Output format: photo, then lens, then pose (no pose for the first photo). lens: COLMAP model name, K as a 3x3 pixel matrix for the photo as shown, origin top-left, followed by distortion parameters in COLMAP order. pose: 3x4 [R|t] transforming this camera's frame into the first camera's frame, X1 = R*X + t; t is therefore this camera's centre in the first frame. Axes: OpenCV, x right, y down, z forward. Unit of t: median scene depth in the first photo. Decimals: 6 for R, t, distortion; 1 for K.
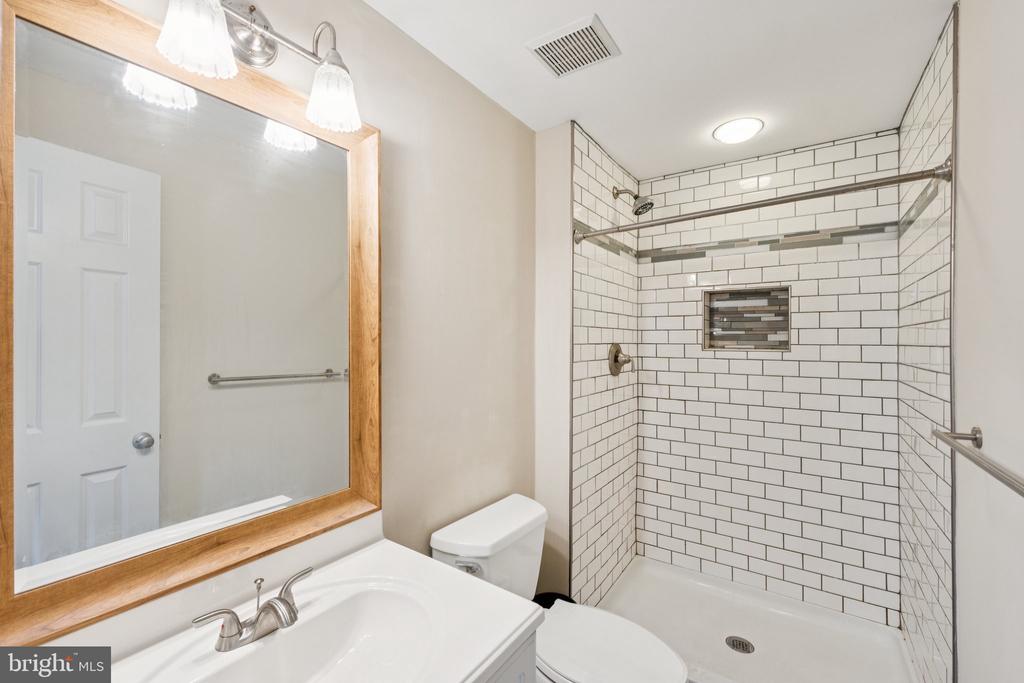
lens RADIAL K [[425.5, 0, 509.3], [0, 425.5, 342.8], [0, 0, 1]] dist [-0.009097, 0.000008]
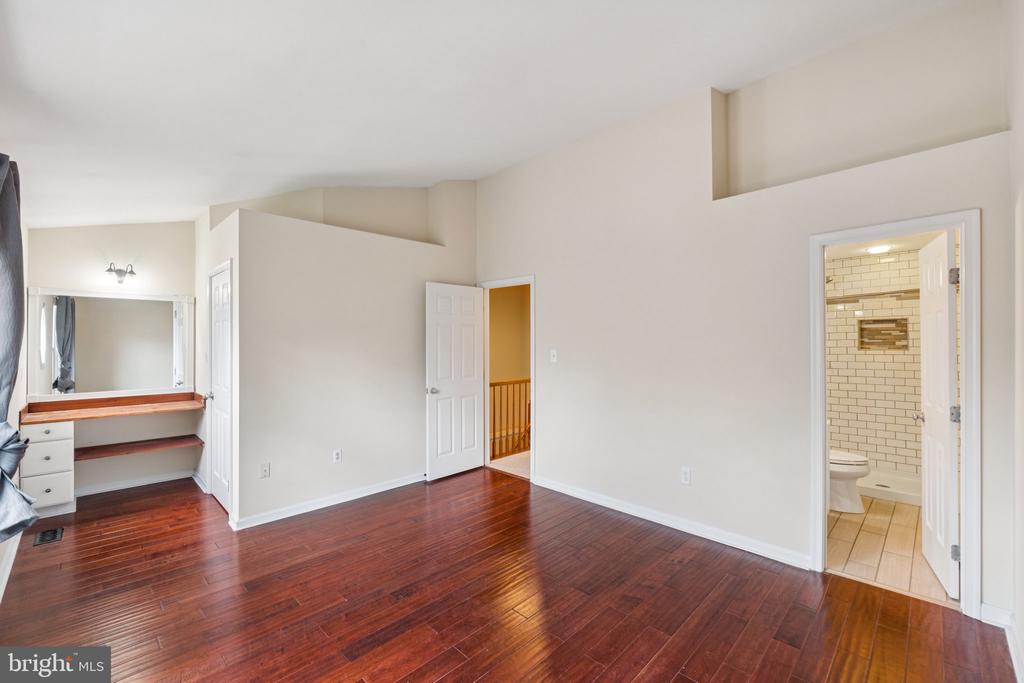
lens RADIAL K [[425.5, 0, 514.8], [0, 425.5, 340.9], [0, 0, 1]] dist [-0.009097, 0.000008]
pose [[0.984221, -0.007927, -0.176763, -0.771158], [0.004942, 0.999838, -0.017322, 0.001461], [0.176872, 0.016175, 0.984101, -1.221401]]
